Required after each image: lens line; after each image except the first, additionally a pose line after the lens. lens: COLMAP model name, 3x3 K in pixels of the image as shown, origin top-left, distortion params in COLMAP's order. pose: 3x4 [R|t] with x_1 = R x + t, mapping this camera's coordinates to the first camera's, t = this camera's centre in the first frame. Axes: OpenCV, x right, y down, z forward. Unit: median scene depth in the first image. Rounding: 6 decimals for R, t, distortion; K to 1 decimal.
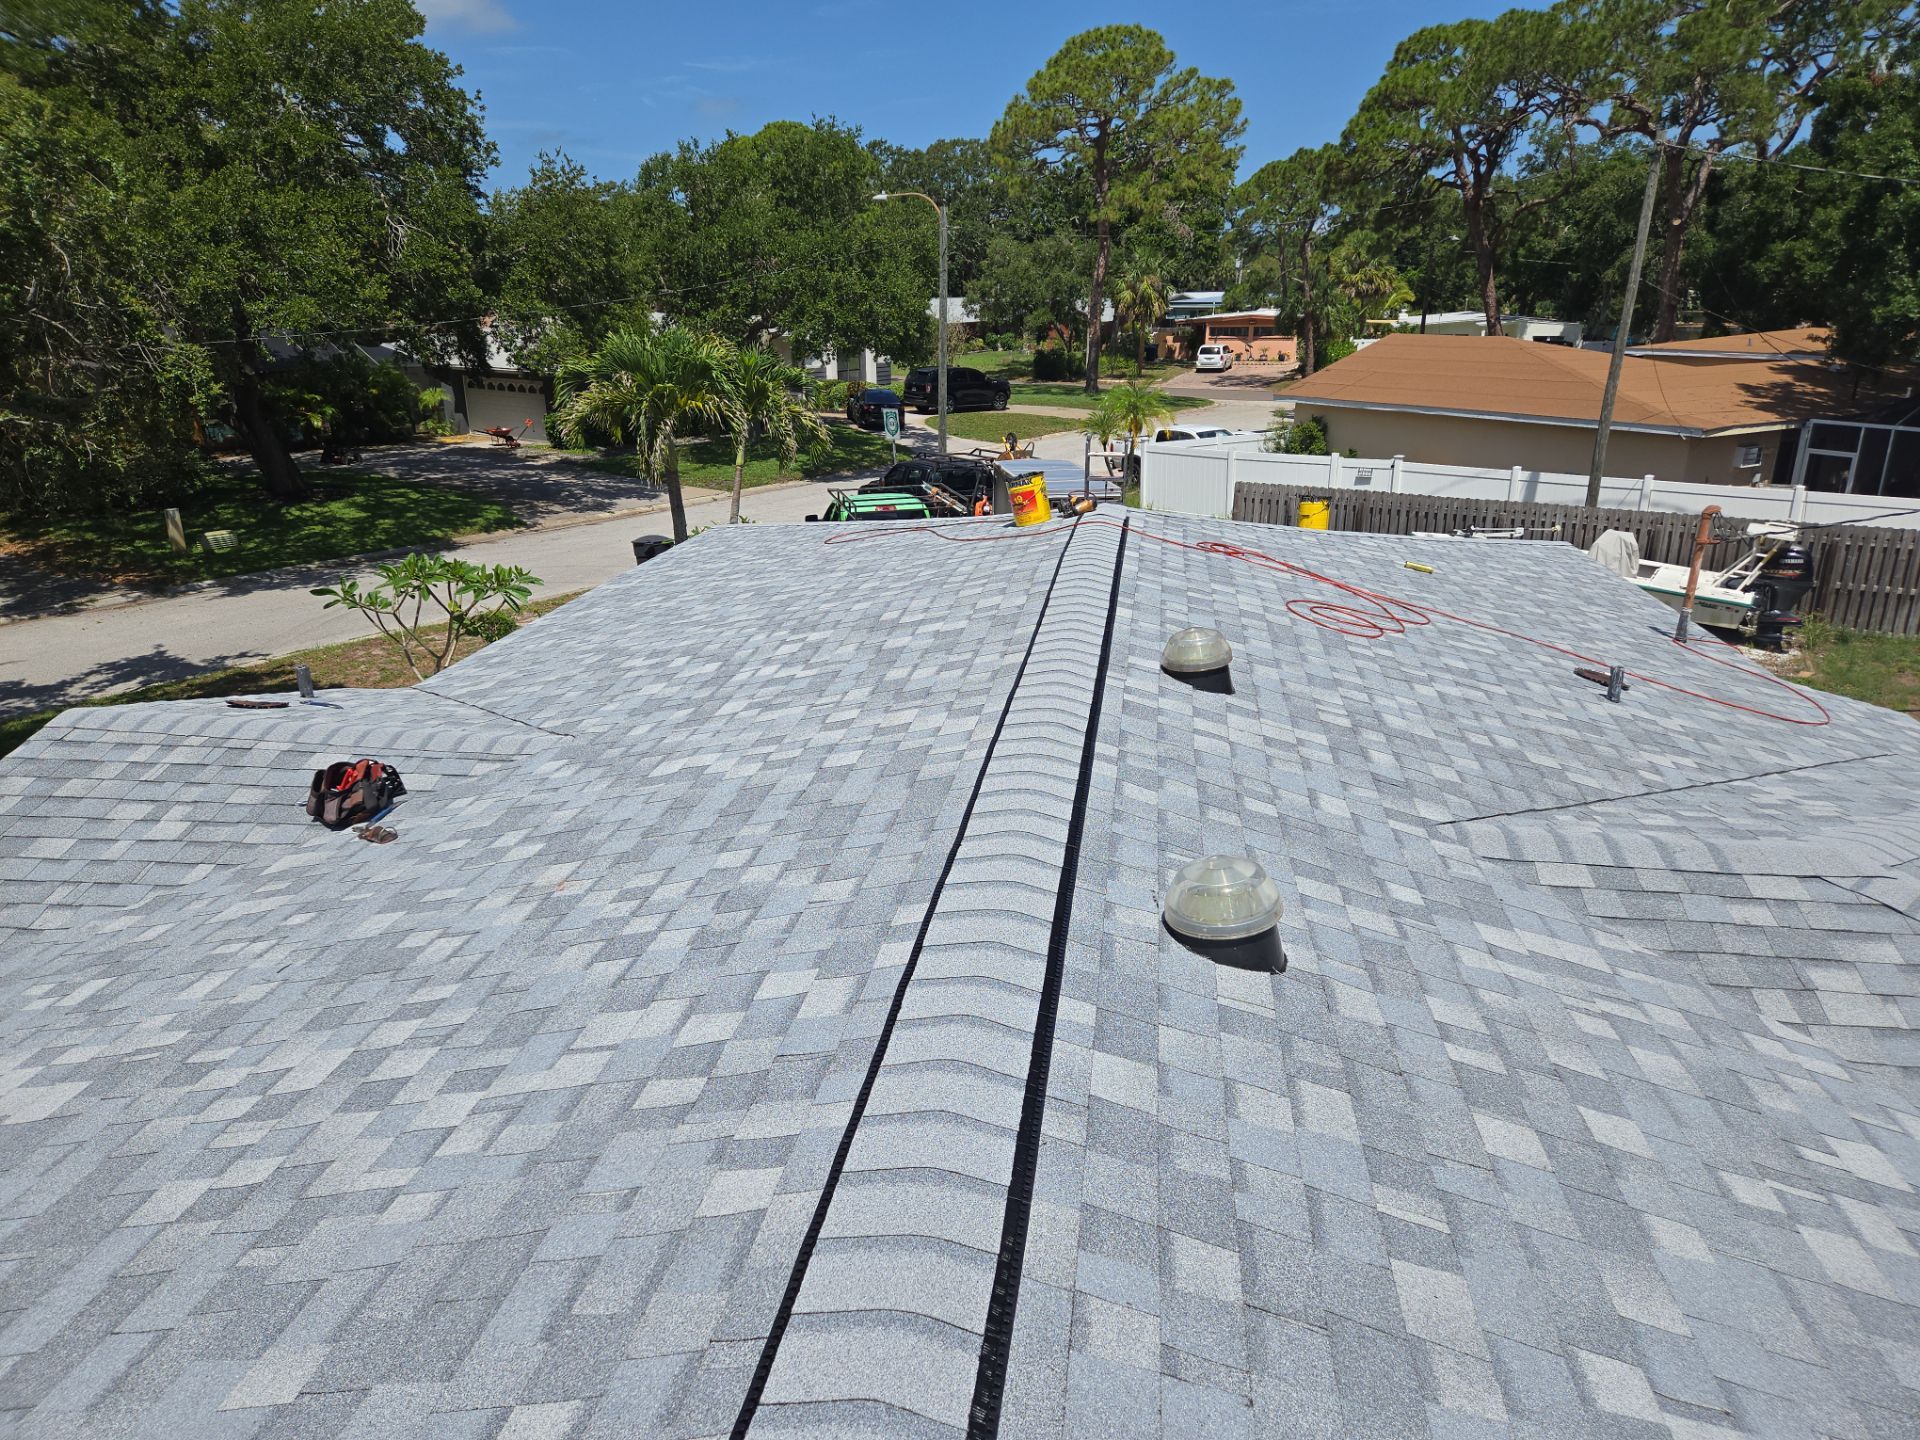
lens RADIAL K [[1269.3, 0, 959.0], [0, 1269.3, 750.4], [0, 0, 1]] dist [0.055268, -0.049751]
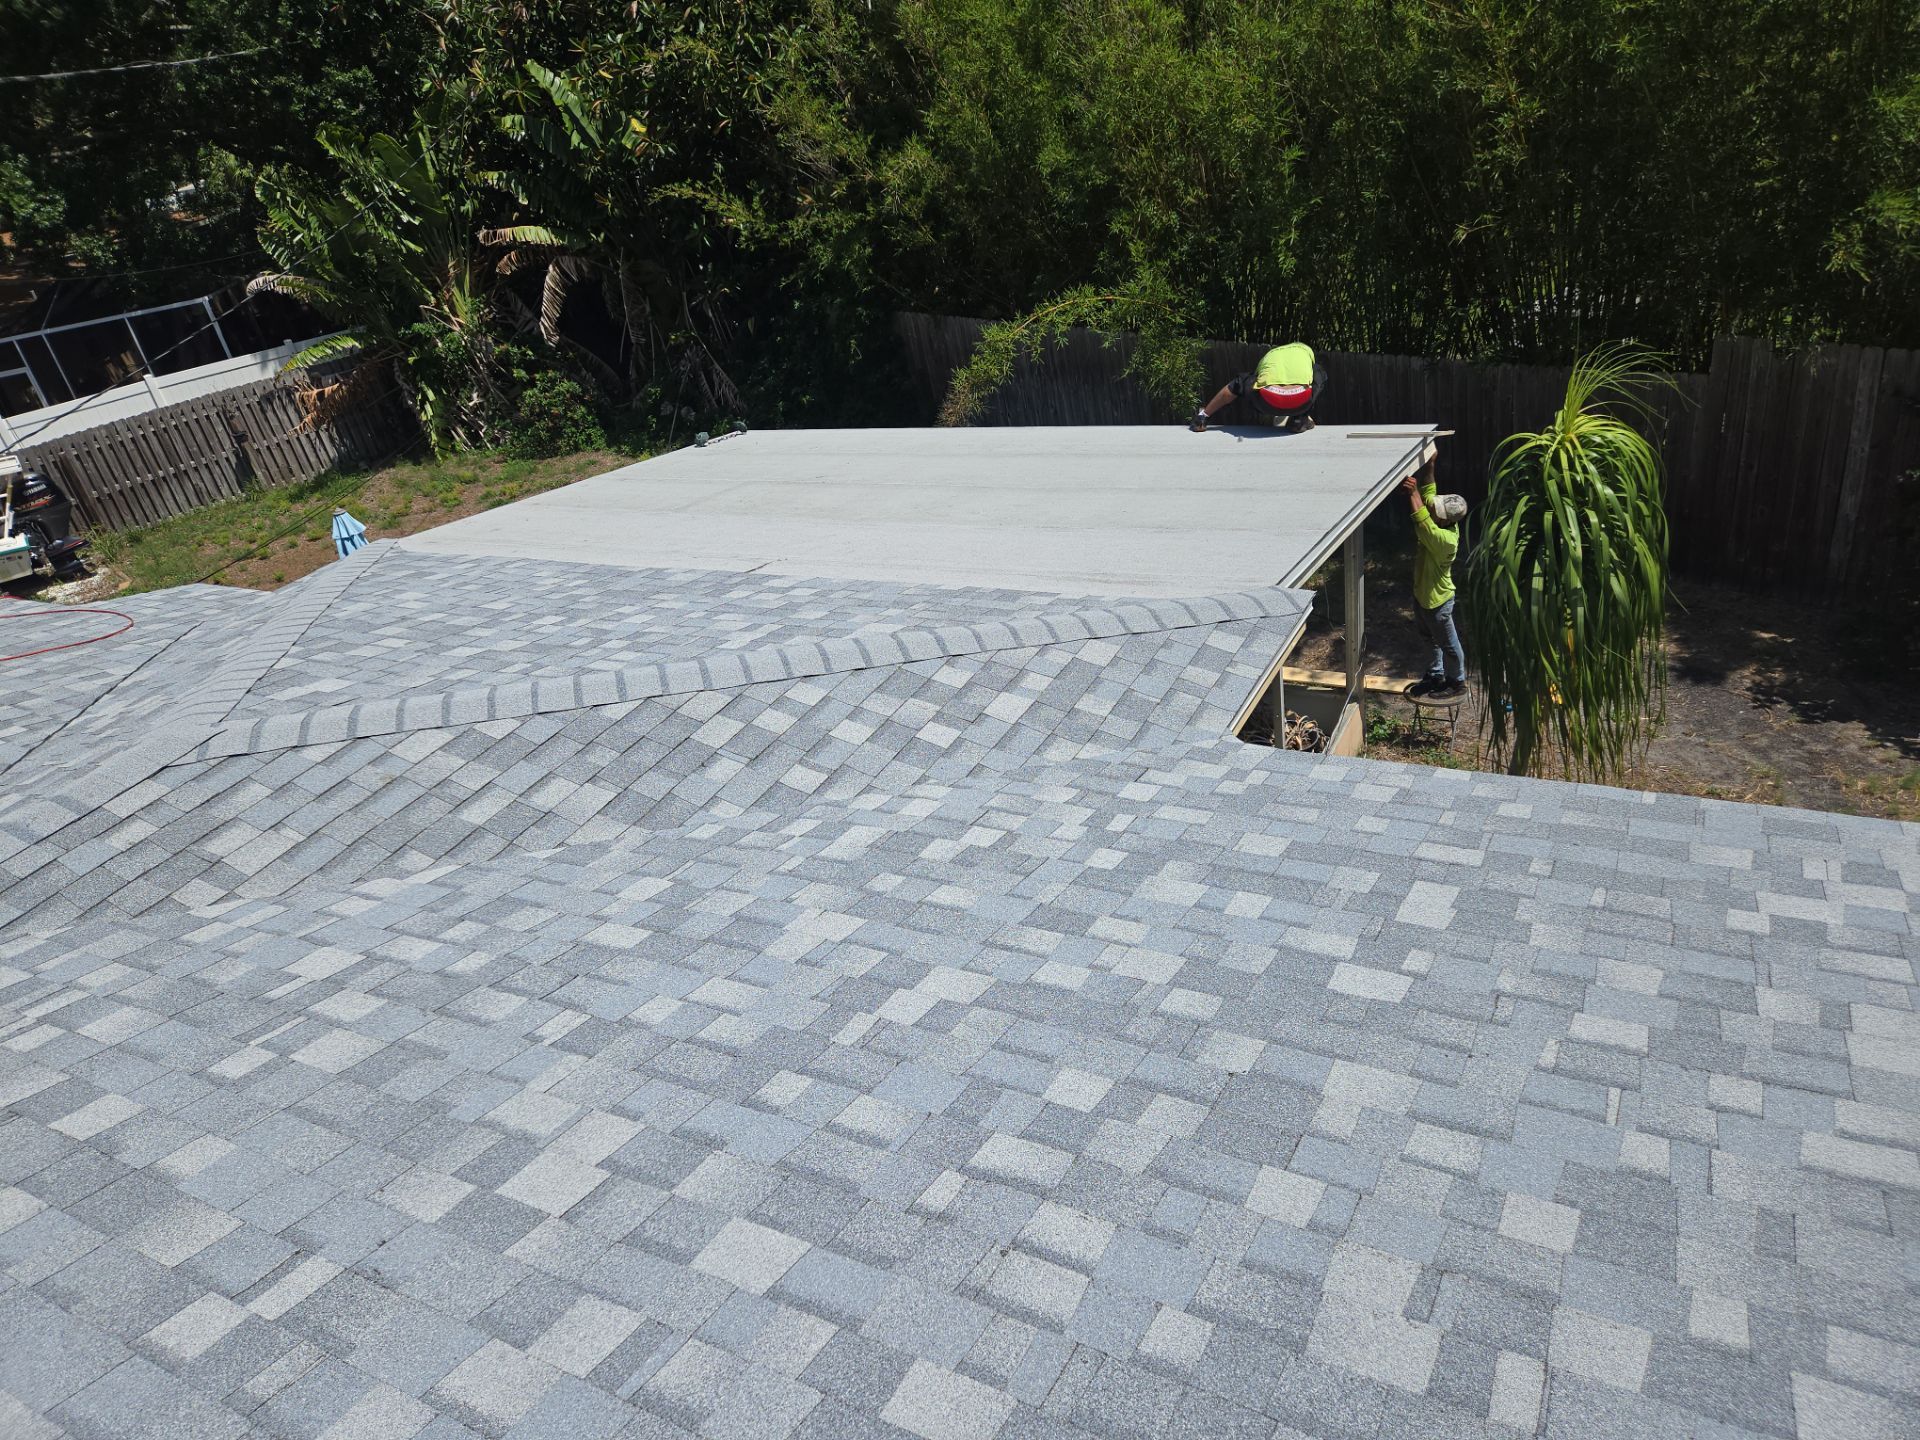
lens RADIAL K [[1269.3, 0, 959.0], [0, 1269.3, 750.4], [0, 0, 1]] dist [0.055268, -0.049751]
pose [[0.329920, -0.523170, 0.785777, 0.006269], [0.471955, 0.812302, 0.342673, 0.002825], [-0.817564, 0.257797, 0.514908, -0.004015]]
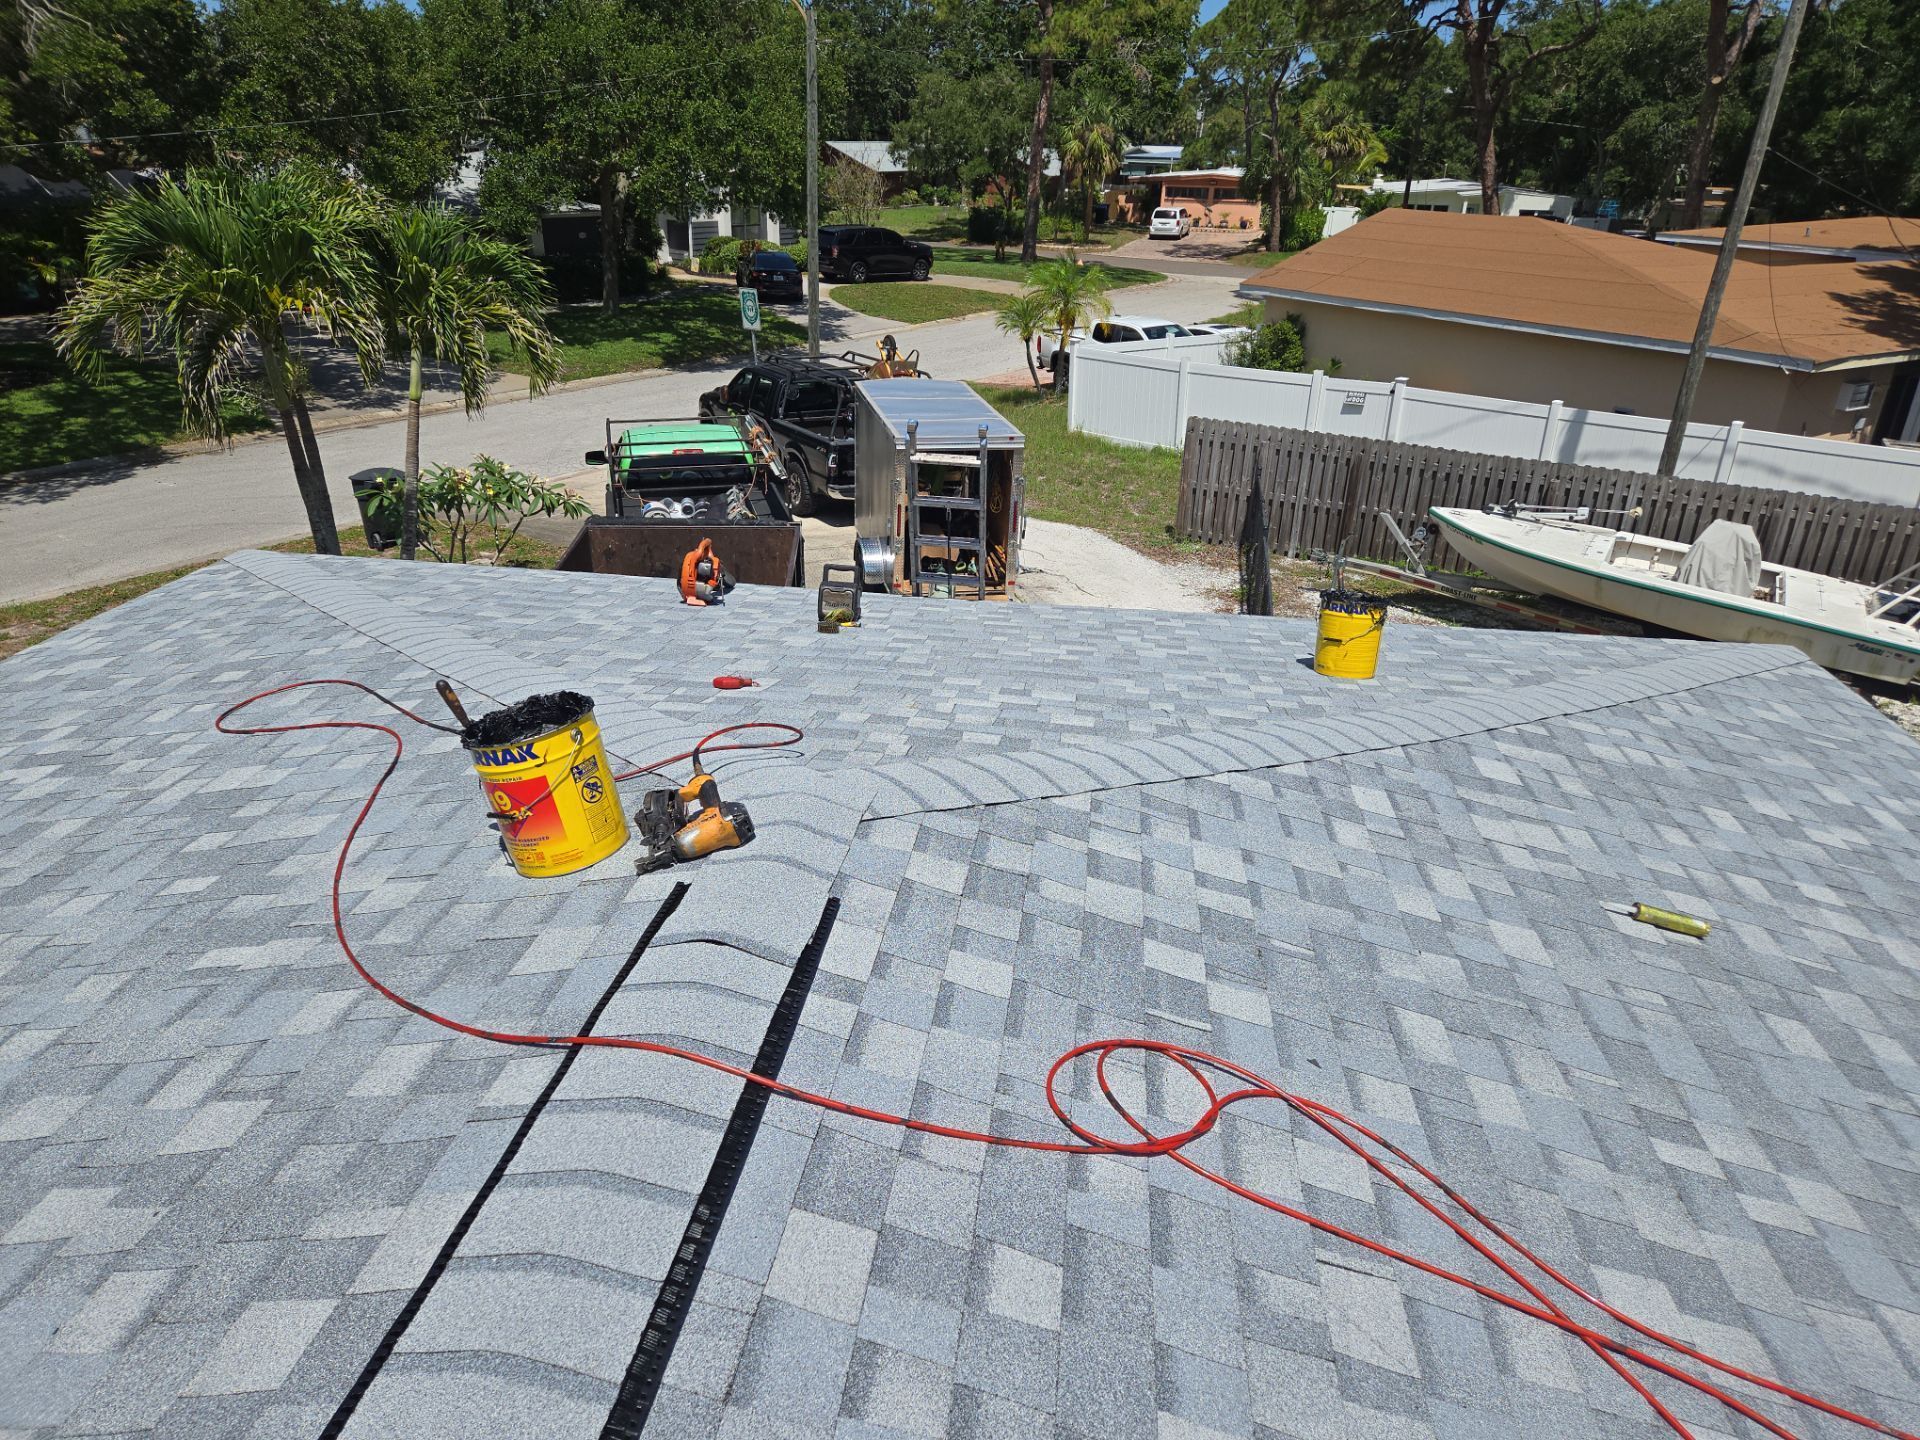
lens RADIAL K [[1269.3, 0, 959.0], [0, 1269.3, 750.4], [0, 0, 1]] dist [0.055268, -0.049751]
pose [[0.998863, 0.013497, 0.045729, 0.020694], [-0.018048, 0.994762, 0.100608, -0.034823], [-0.044131, -0.101318, 0.993875, 0.098413]]
